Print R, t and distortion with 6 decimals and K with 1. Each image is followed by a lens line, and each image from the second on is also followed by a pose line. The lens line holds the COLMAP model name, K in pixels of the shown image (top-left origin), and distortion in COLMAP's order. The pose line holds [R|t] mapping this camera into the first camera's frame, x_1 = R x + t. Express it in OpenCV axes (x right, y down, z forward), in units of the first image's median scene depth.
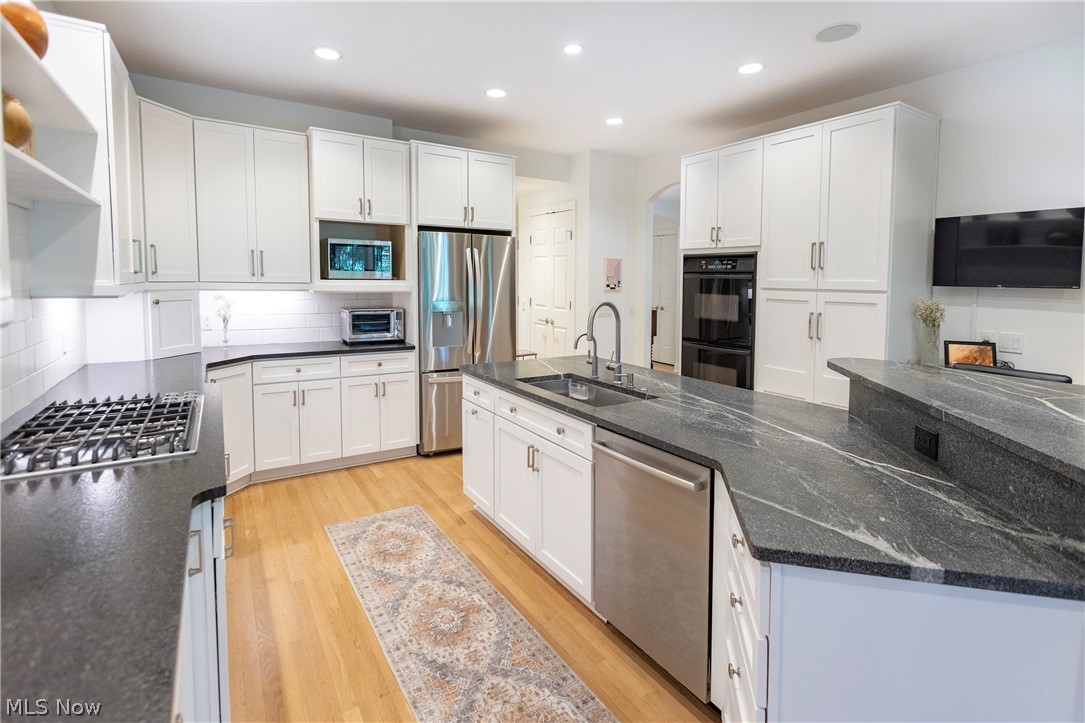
lens RADIAL K [[495.0, 0, 478.6], [0, 495.0, 312.7], [0, 0, 1]] dist [0.013704, 0.000326]
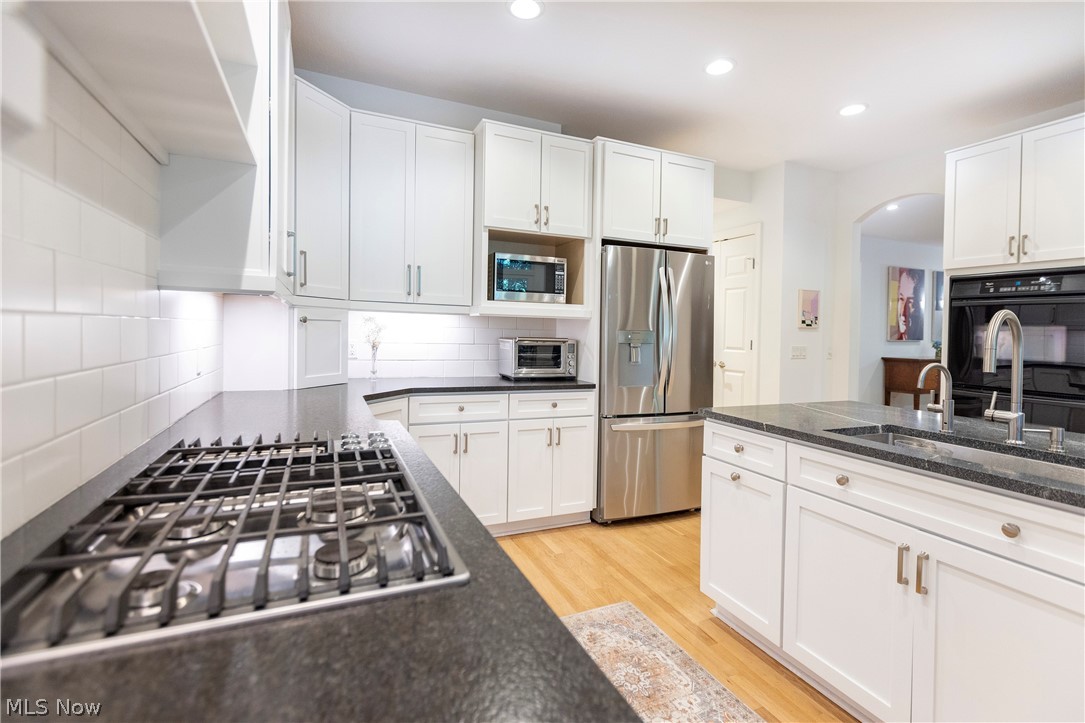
lens RADIAL K [[494.5, 0, 530.2], [0, 494.5, 325.4], [0, 0, 1]] dist [0.010707, -0.000055]
pose [[0.994537, 0.017655, -0.102877, -0.166498], [-0.024869, 0.997288, -0.069270, 0.031076], [0.101375, 0.071450, 0.992279, 0.196142]]
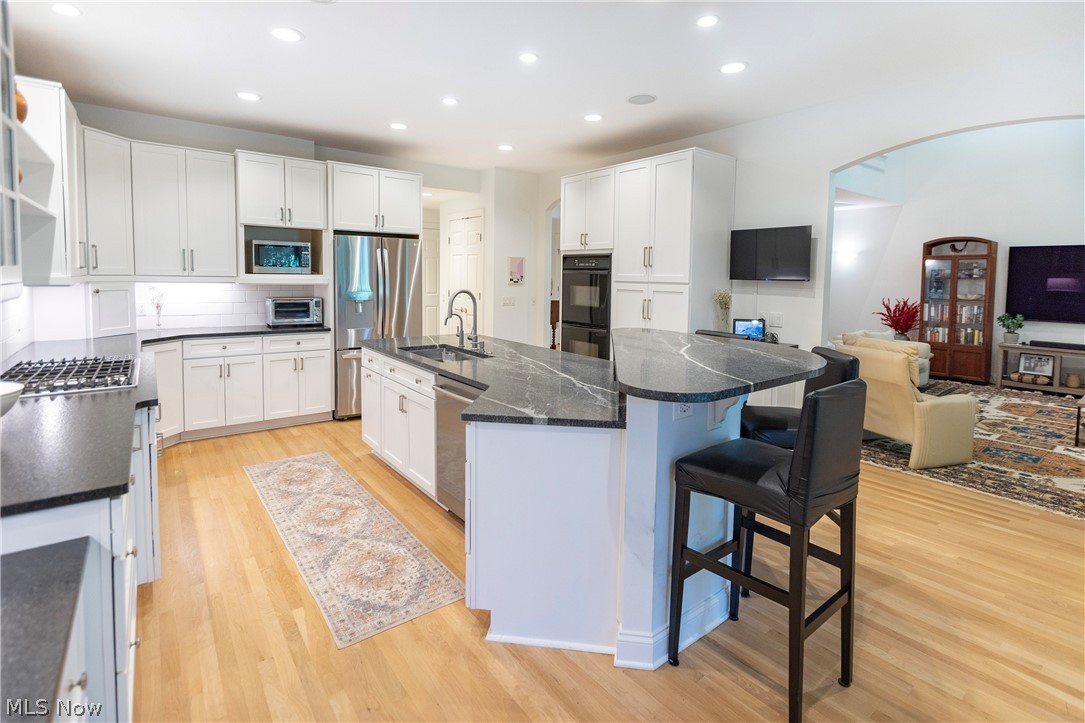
lens RADIAL K [[510.0, 0, 542.6], [0, 510.0, 301.2], [0, 0, 1]] dist [-0.010957, 0.000280]
pose [[0.985897, -0.006716, 0.167217, 0.195297], [0.009659, 0.999812, -0.016792, 0.028966], [-0.167073, 0.018171, 0.985777, -0.353700]]
